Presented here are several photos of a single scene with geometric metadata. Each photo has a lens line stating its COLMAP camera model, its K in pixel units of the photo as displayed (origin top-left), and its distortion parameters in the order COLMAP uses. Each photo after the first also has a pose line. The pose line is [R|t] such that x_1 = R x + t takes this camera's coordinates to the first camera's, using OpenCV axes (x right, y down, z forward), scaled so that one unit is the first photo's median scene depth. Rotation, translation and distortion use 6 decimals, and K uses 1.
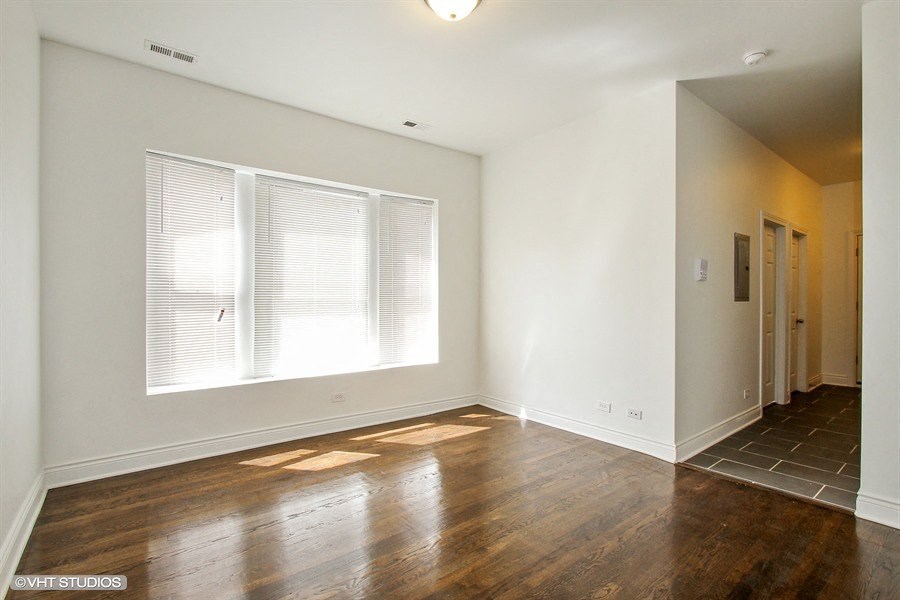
lens RADIAL K [[420.7, 0, 450.2], [0, 420.7, 298.8], [0, 0, 1]] dist [0.000148, 0.000185]
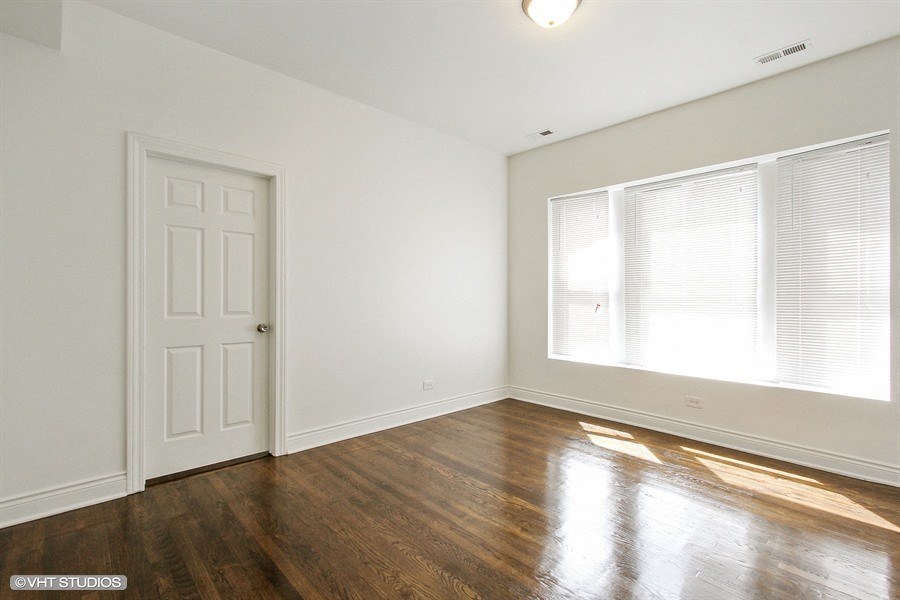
lens RADIAL K [[405.0, 0, 450.9], [0, 405.0, 301.2], [0, 0, 1]] dist [-0.021374, -0.000137]
pose [[0.095446, 0.003687, -0.995428, 0.594603], [-0.008687, 0.999958, 0.002870, 0.016667], [0.995397, 0.008374, 0.095474, 0.414578]]
